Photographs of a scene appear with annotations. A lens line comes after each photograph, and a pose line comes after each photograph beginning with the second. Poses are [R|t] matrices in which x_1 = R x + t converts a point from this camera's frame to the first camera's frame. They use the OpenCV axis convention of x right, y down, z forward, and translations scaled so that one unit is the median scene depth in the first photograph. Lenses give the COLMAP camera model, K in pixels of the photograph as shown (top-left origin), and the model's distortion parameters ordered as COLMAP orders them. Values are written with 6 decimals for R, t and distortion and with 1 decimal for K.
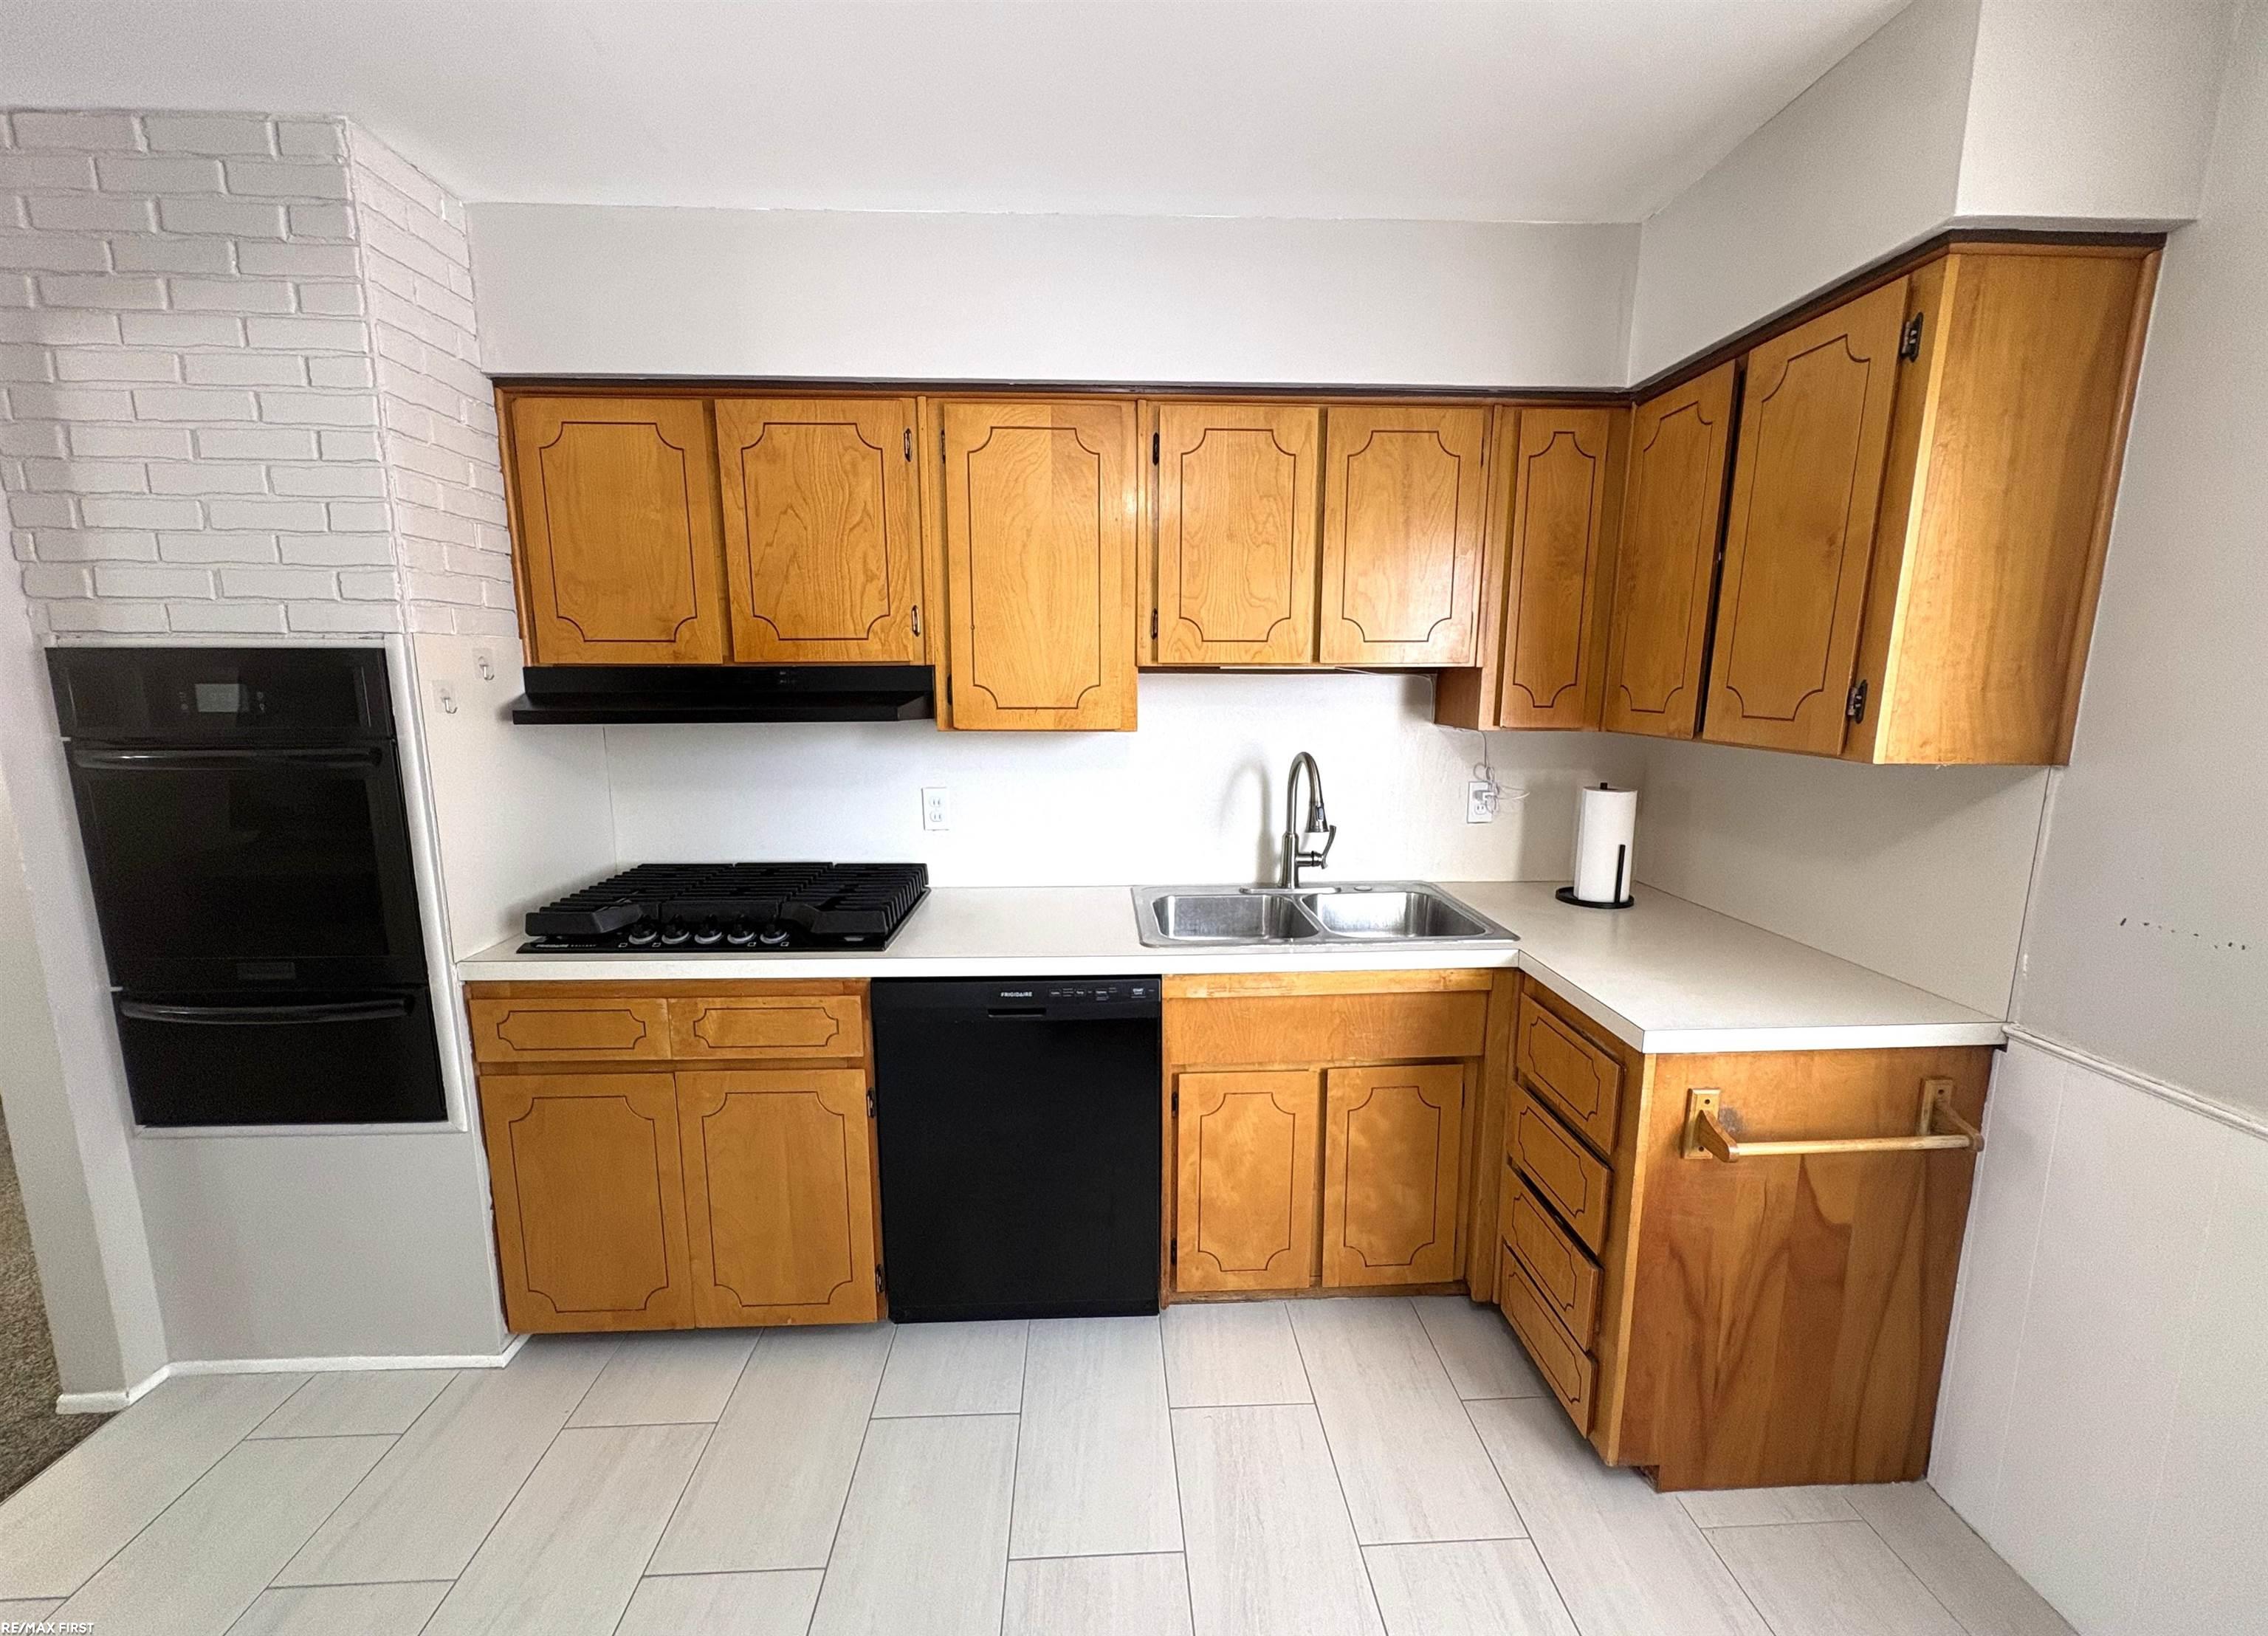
lens RADIAL K [[901.0, 0, 1133.2], [0, 901.0, 811.4], [0, 0, 1]] dist [-0.000355, 0.000294]
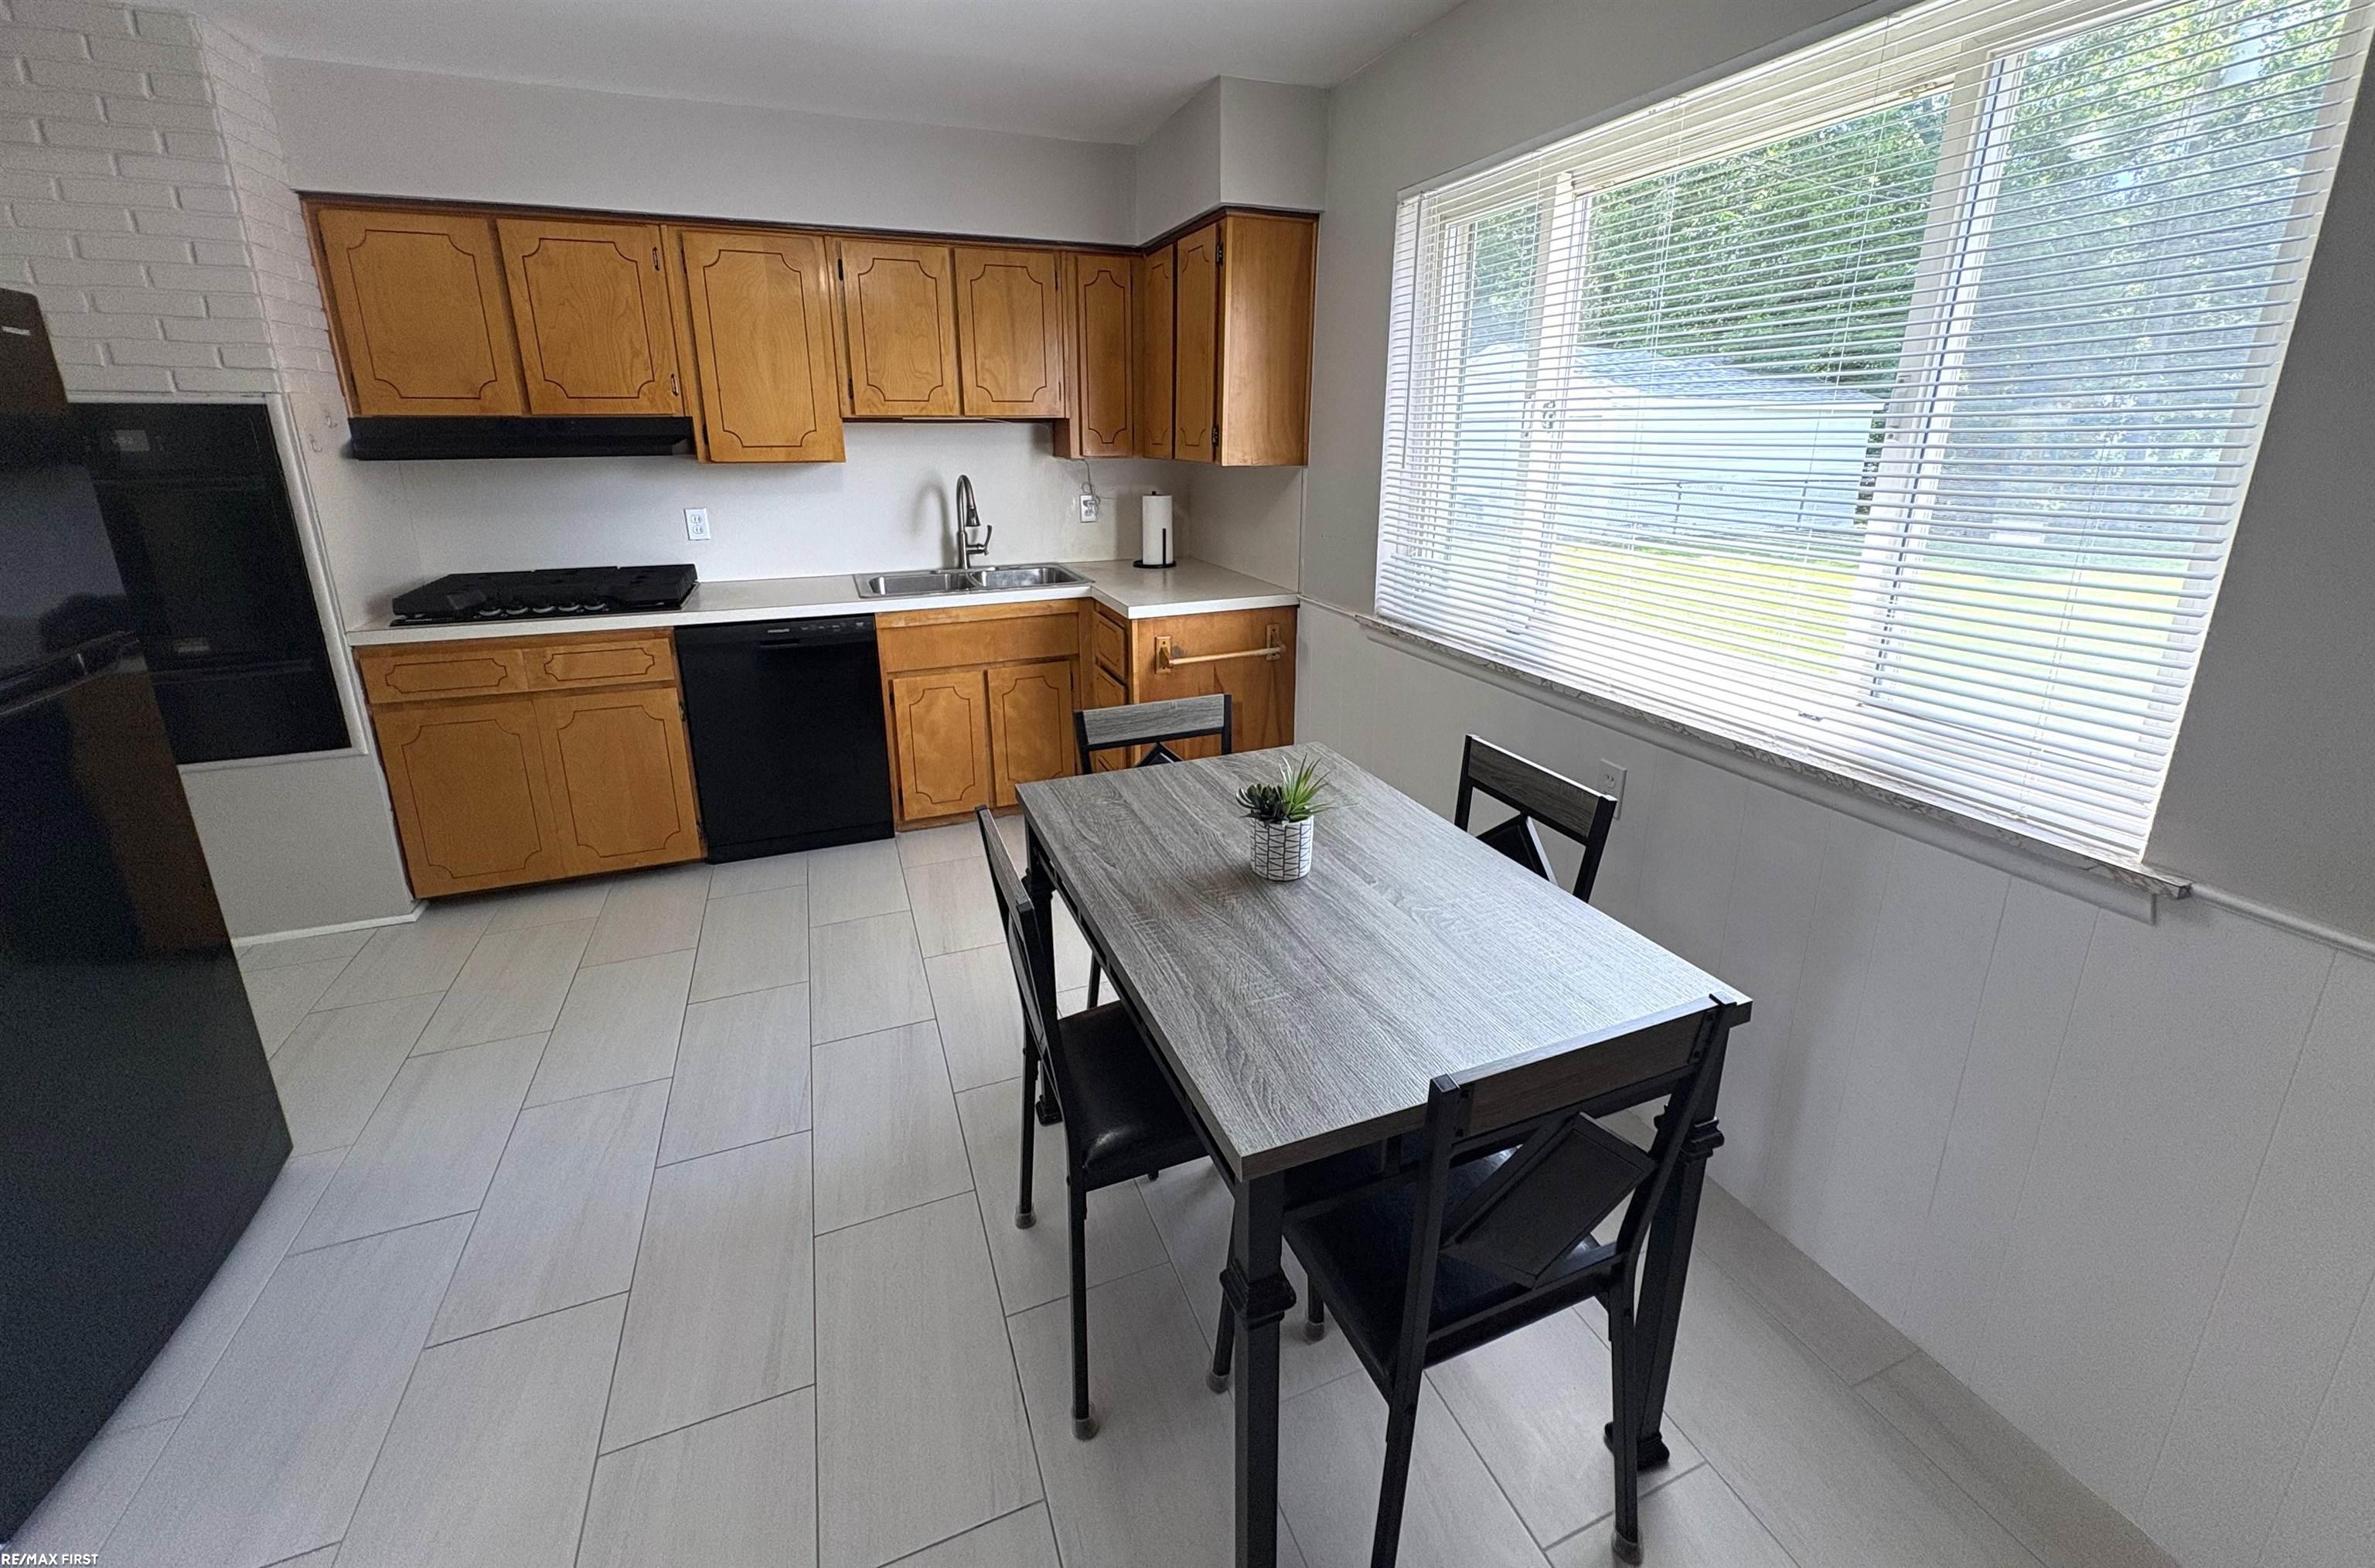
lens RADIAL K [[944.1, 0, 1189.5], [0, 944.1, 682.7], [0, 0, 1]] dist [-0.001284, -0.000440]
pose [[0.948474, -0.085305, 0.305157, 0.039299], [0.051331, 0.991724, 0.117684, 0.128770], [-0.312671, -0.095956, 0.945002, -0.751121]]
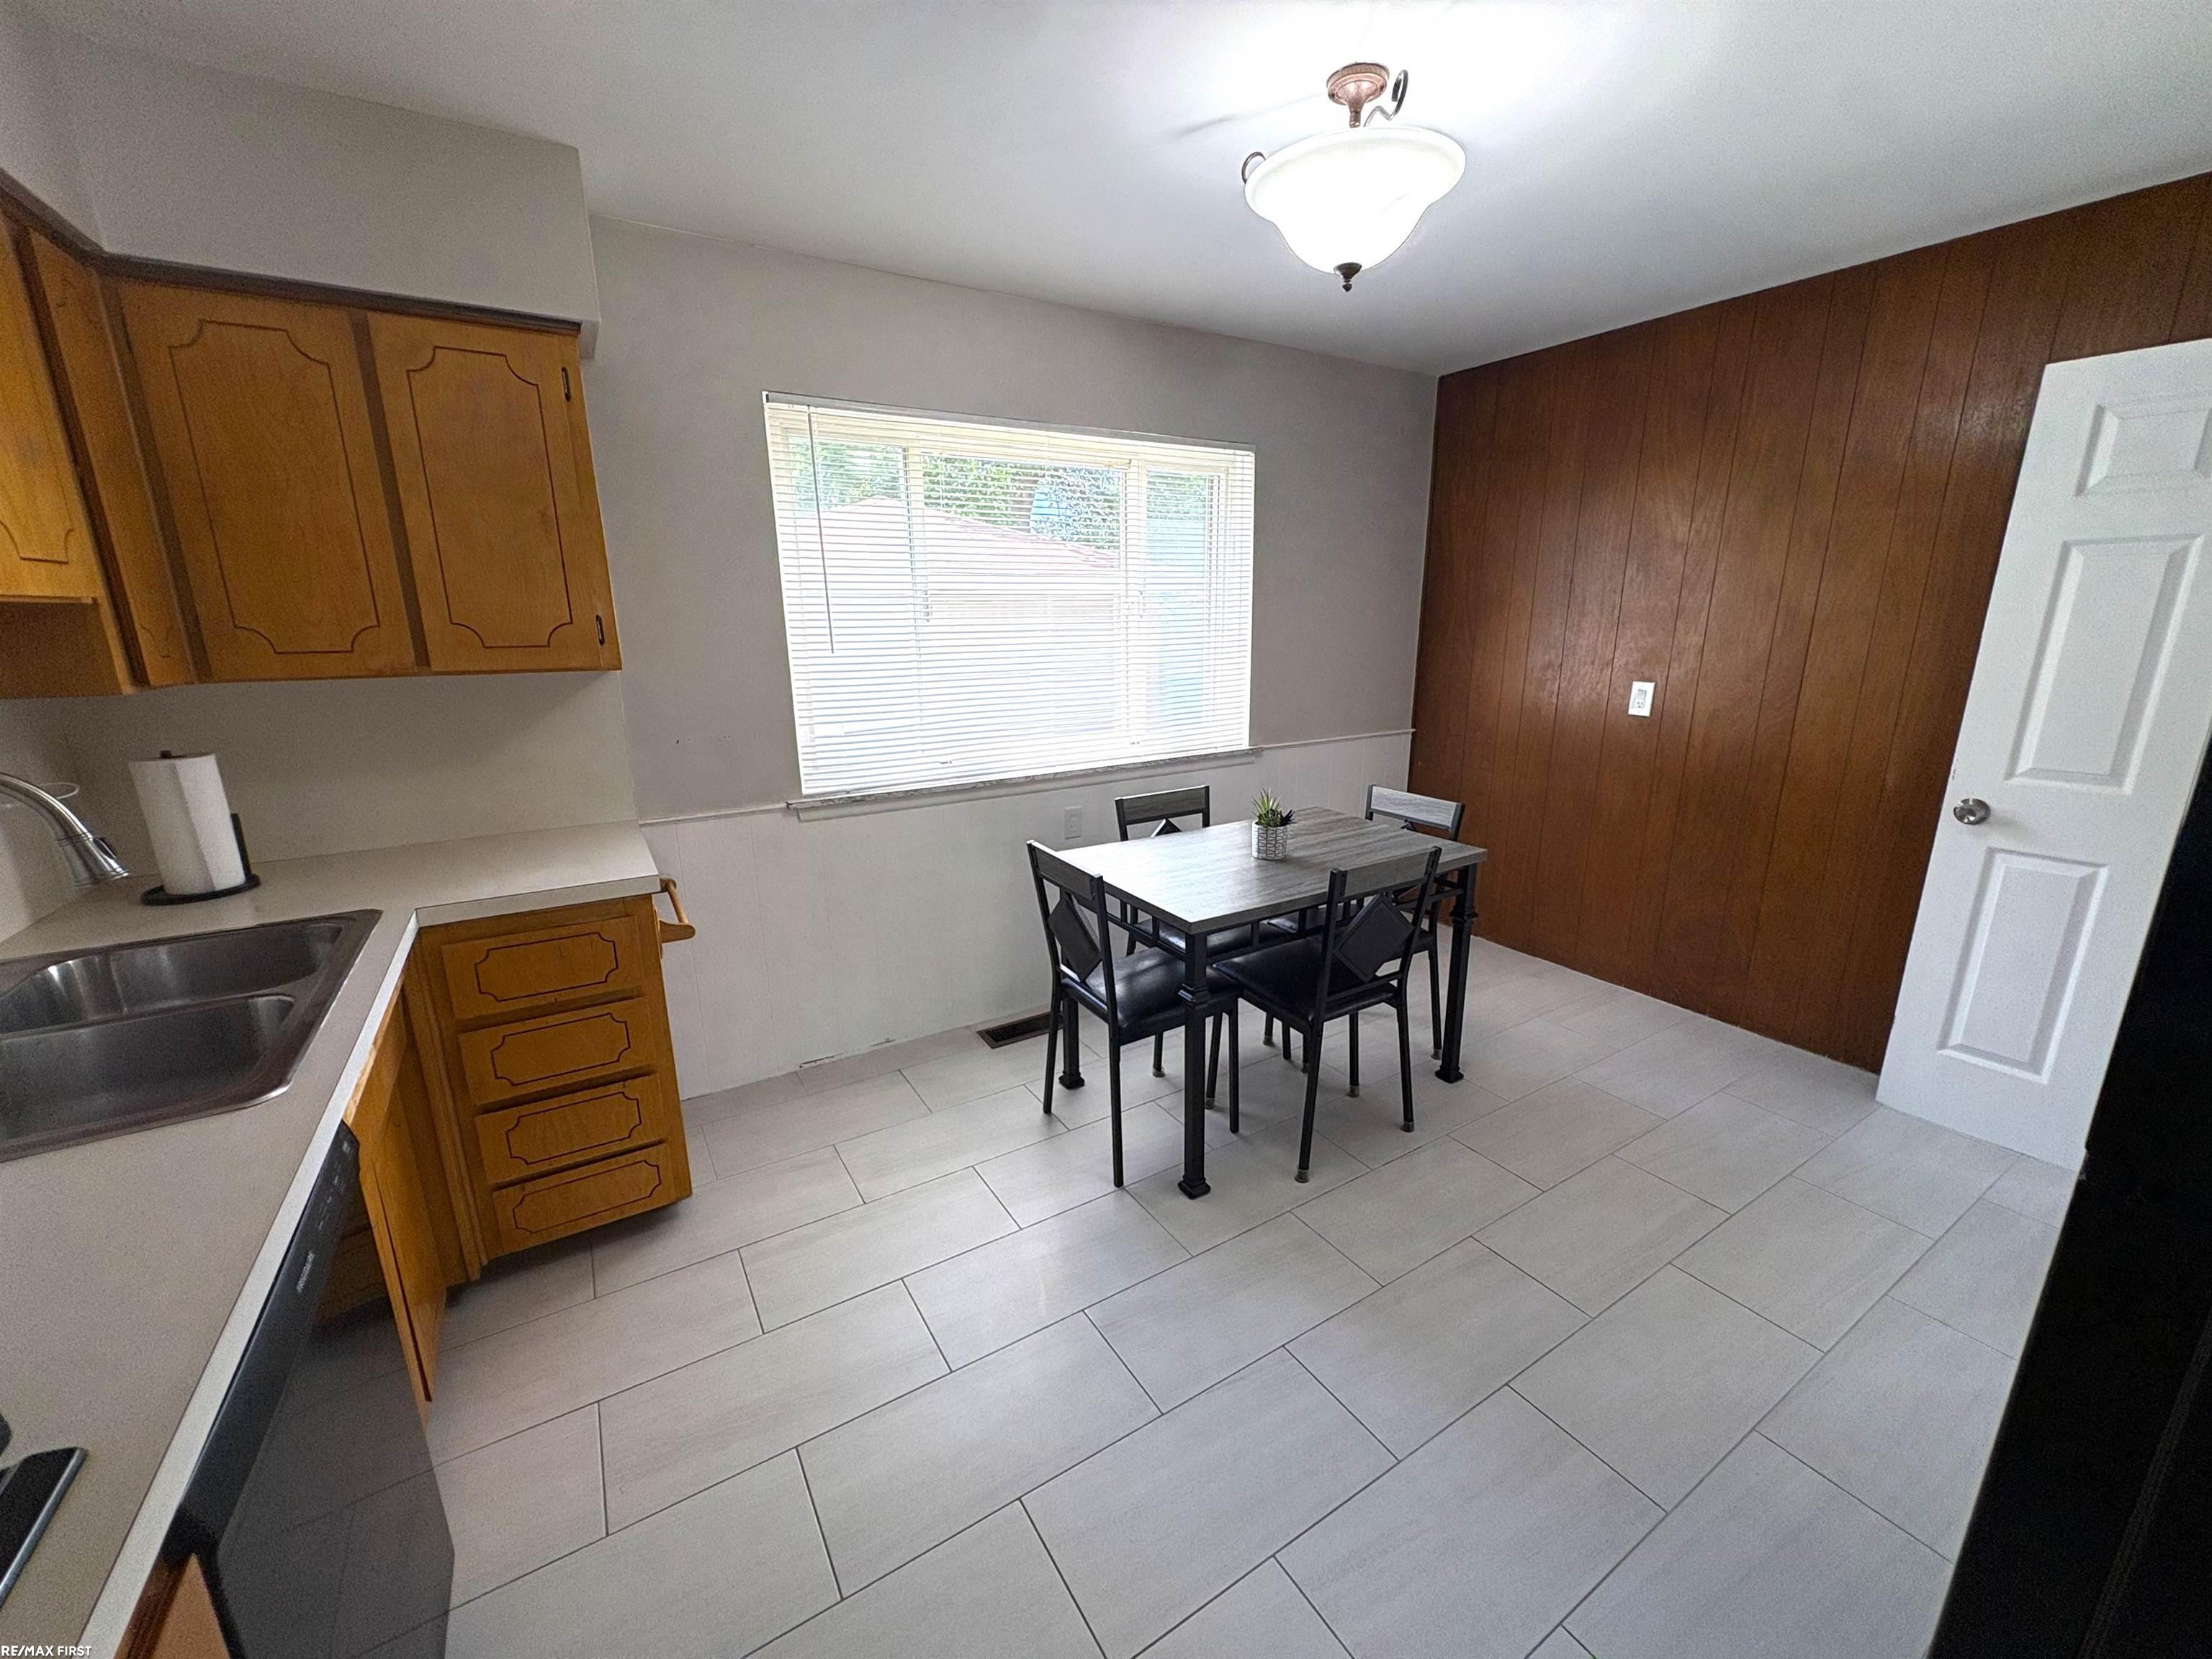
lens RADIAL K [[873.7, 0, 1094.6], [0, 873.7, 829.6], [0, 0, 1]] dist [0.002209, -0.000258]
pose [[-0.476441, -0.211712, 0.853336, -0.644286], [0.139151, 0.940184, 0.310951, -0.103035], [-0.868125, 0.266892, -0.418482, 0.698598]]
